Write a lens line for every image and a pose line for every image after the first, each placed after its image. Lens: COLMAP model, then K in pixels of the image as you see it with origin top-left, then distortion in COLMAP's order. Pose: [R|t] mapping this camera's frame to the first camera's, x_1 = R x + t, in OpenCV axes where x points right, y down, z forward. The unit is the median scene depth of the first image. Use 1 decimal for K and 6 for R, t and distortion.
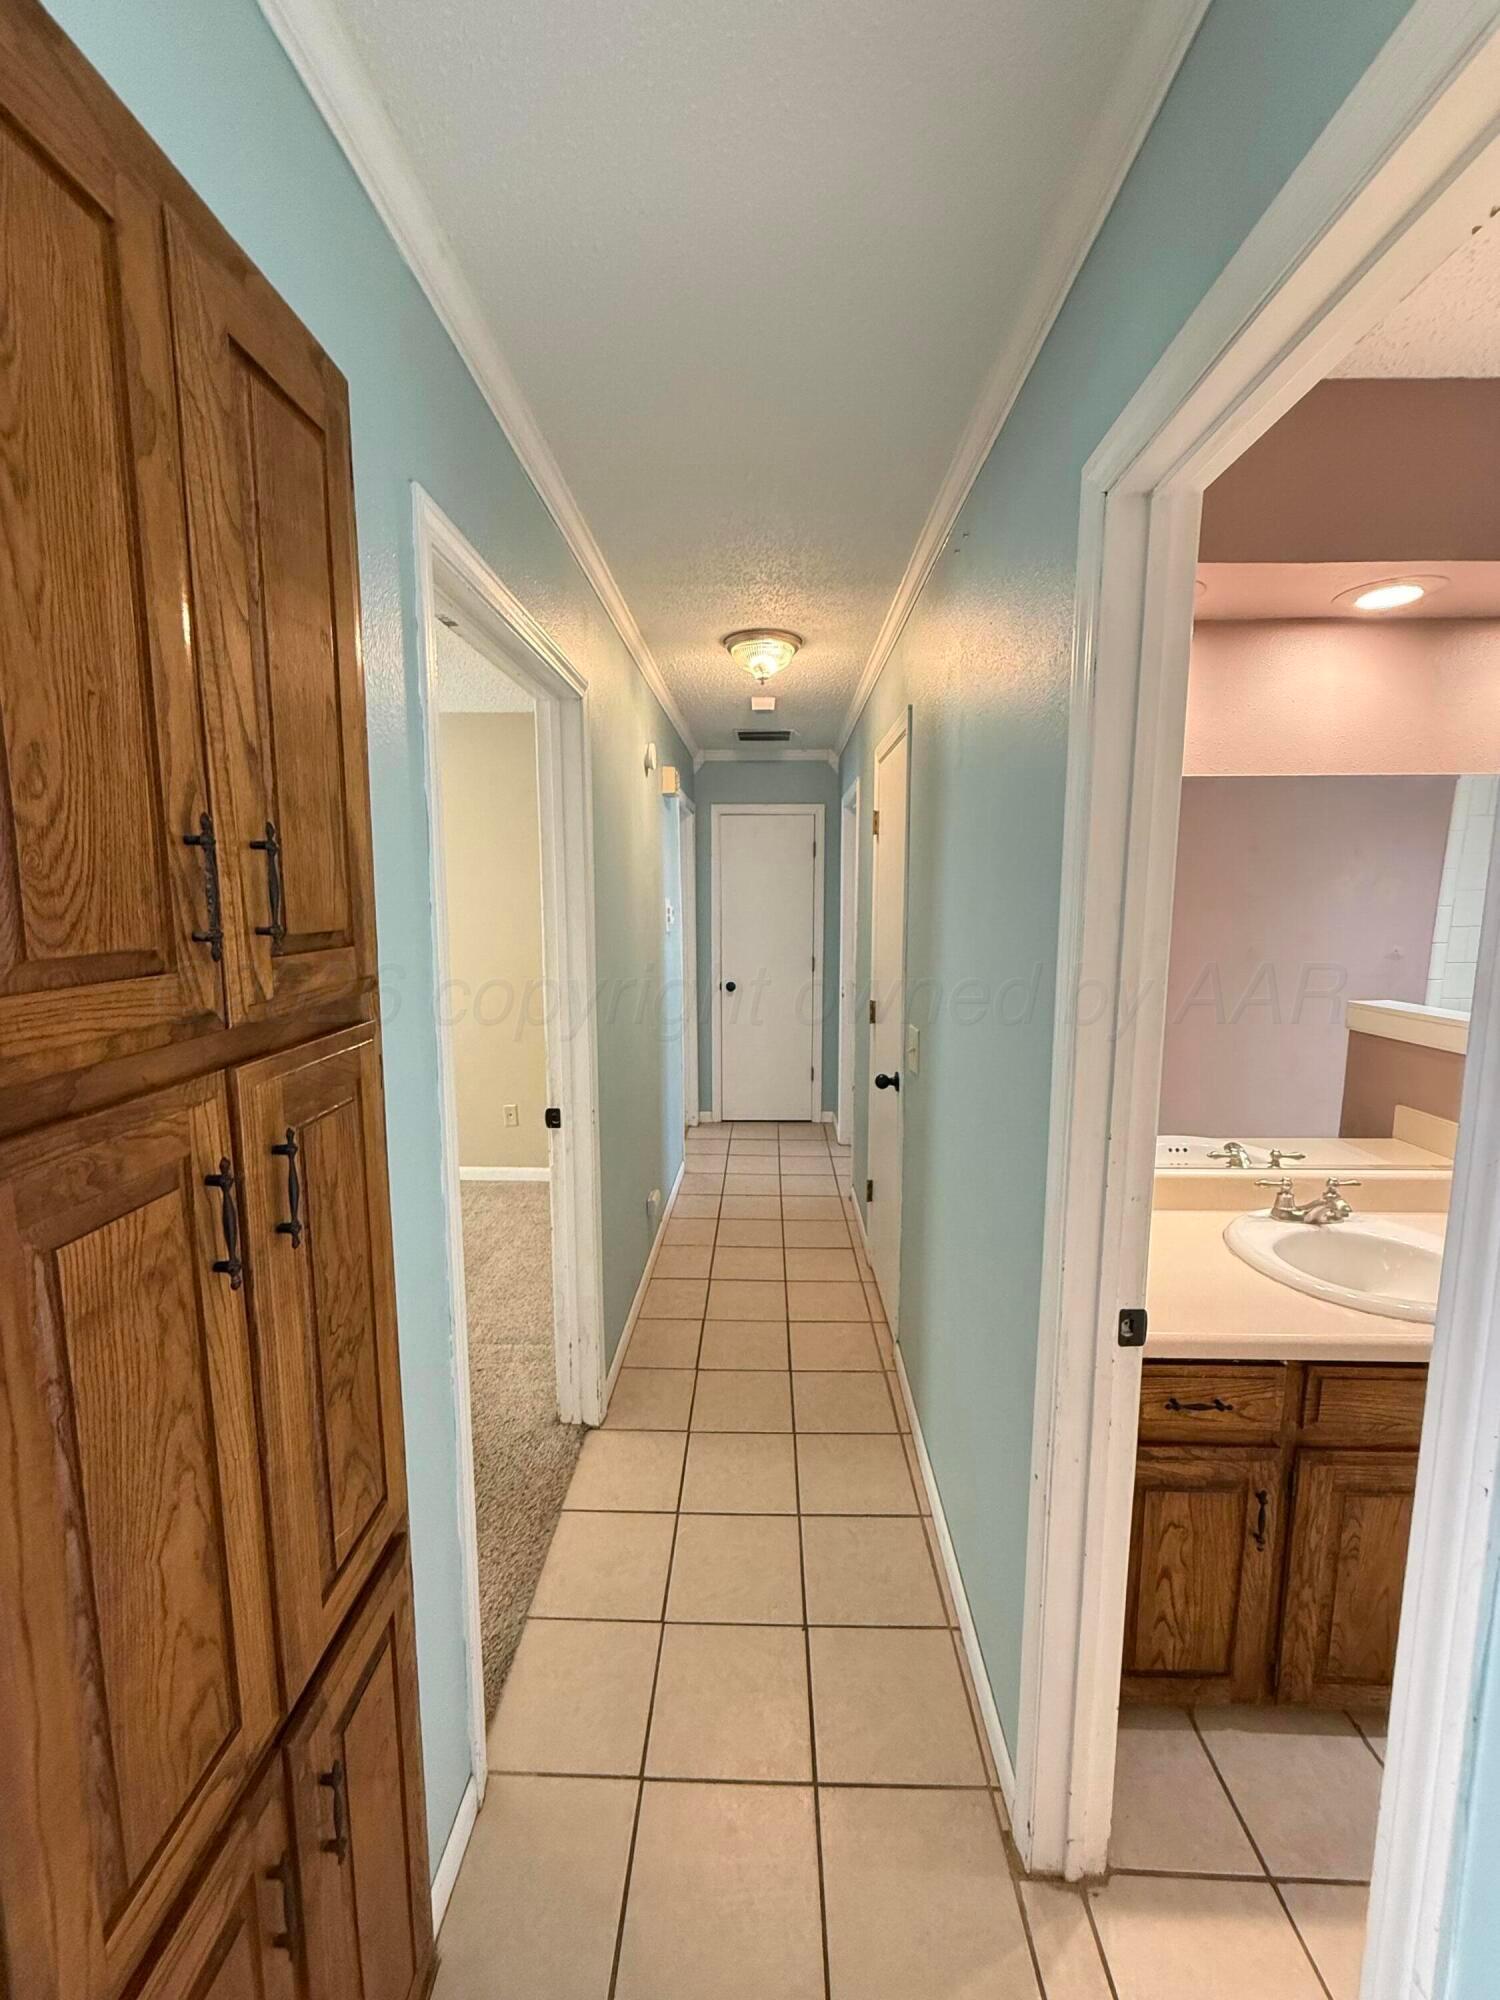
lens RADIAL K [[802.0, 0, 744.4], [0, 802.0, 998.4], [0, 0, 1]] dist [0.000752, -0.000150]
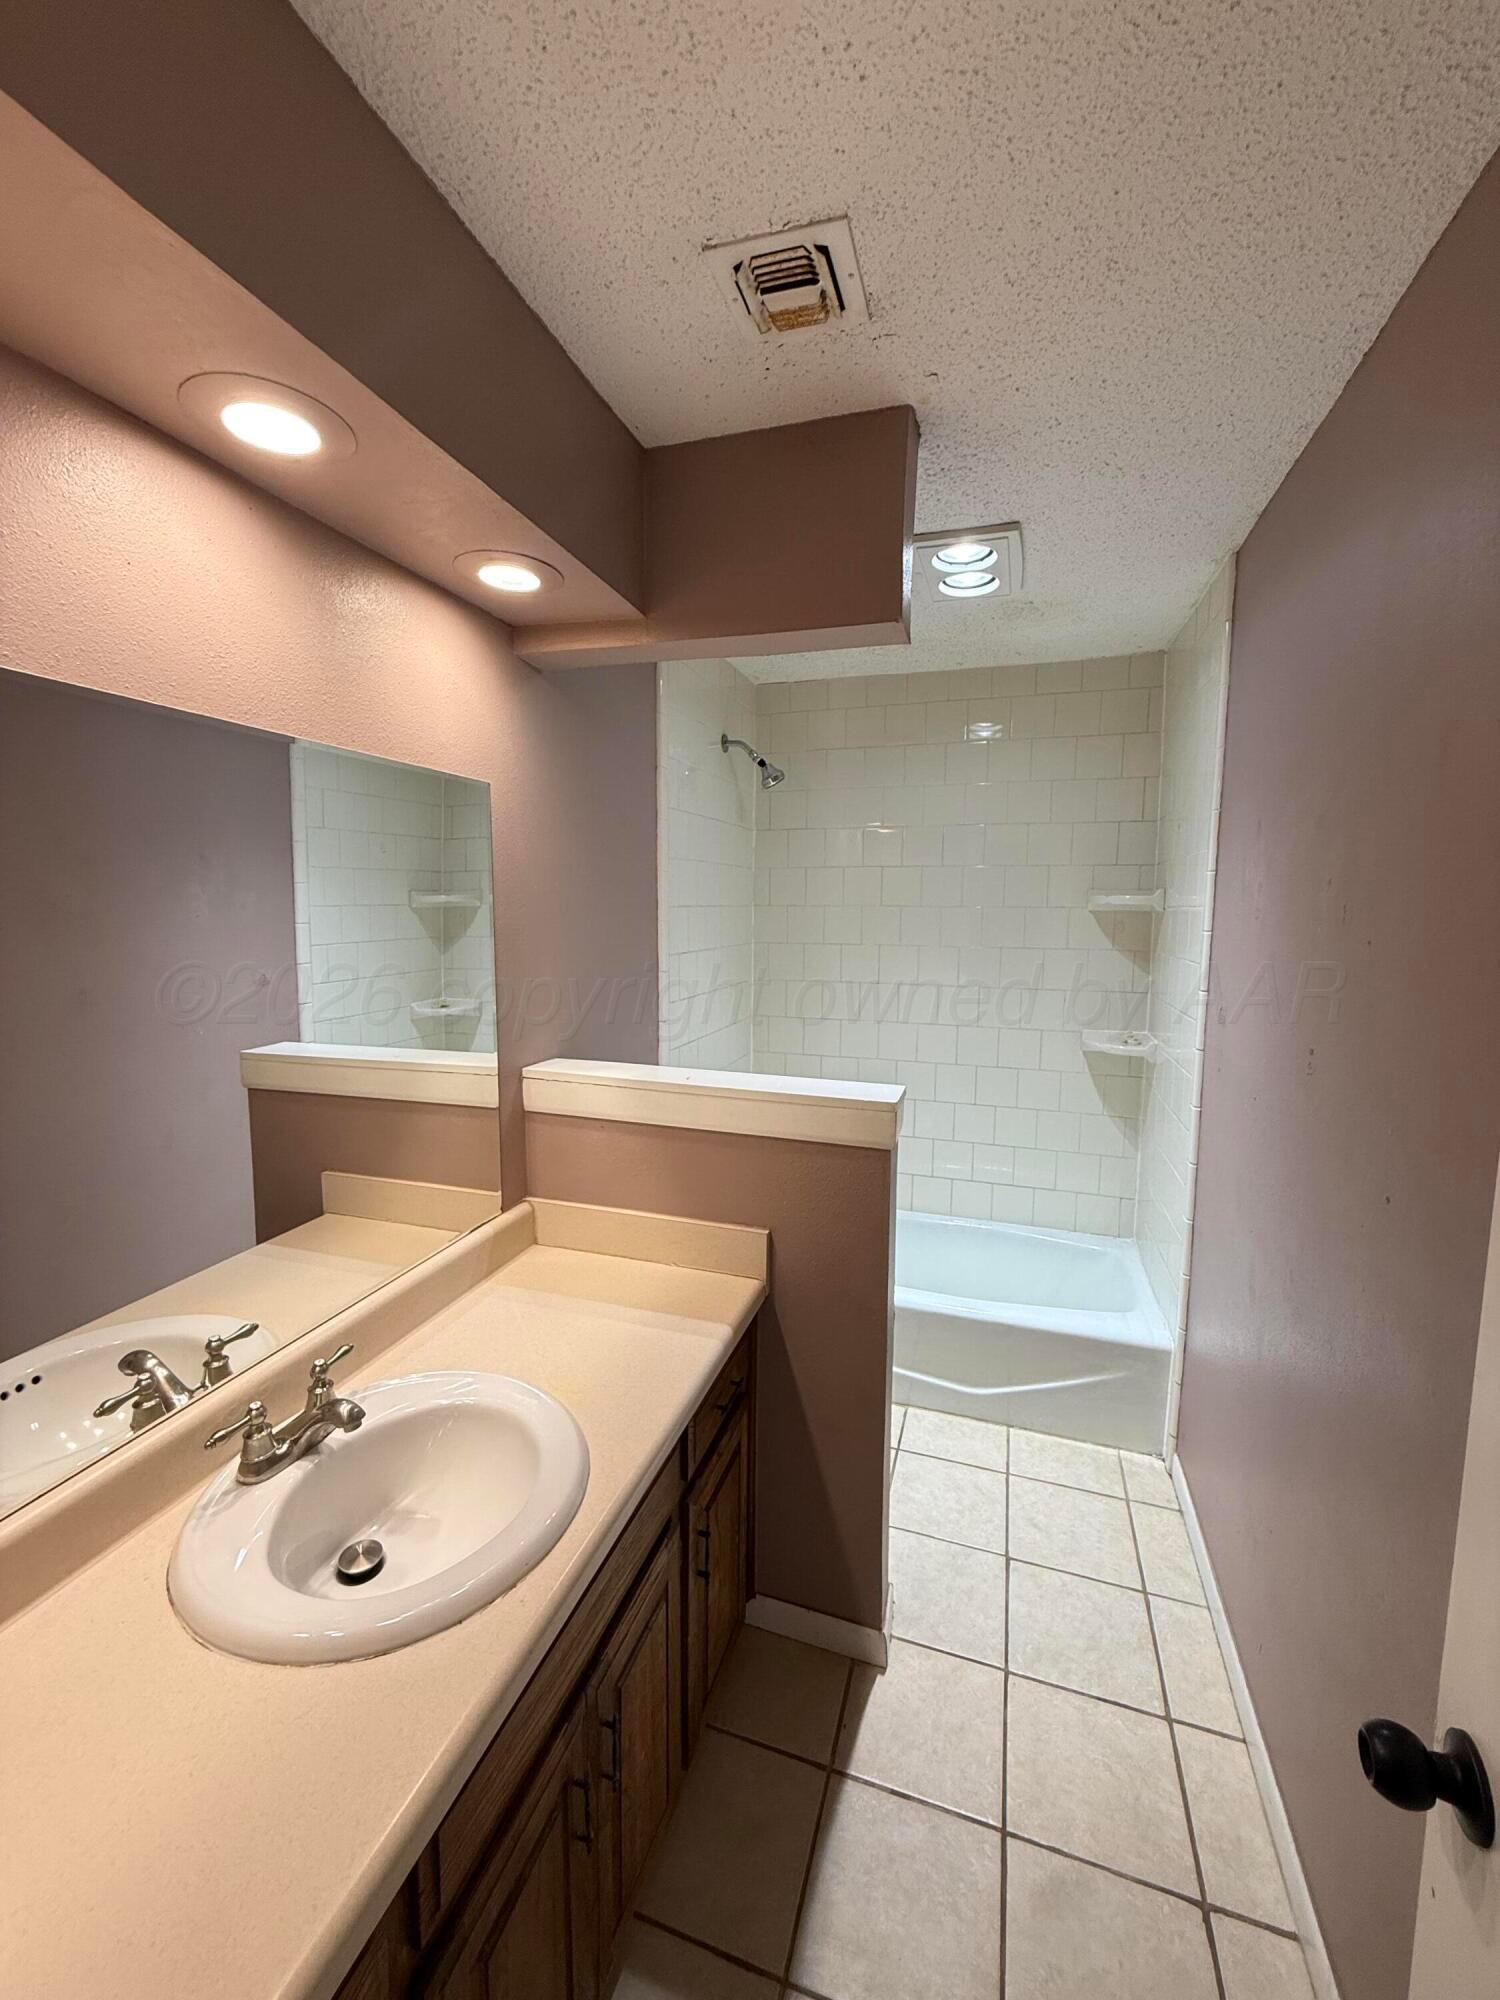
lens RADIAL K [[802.0, 0, 748.2], [0, 802.0, 1003.2], [0, 0, 1]] dist [0.000752, -0.000150]
pose [[0.286725, -0.109121, 0.951778, 0.253628], [0.112046, 0.990493, 0.079805, -0.070984], [-0.951438, 0.083760, 0.296226, 0.458965]]
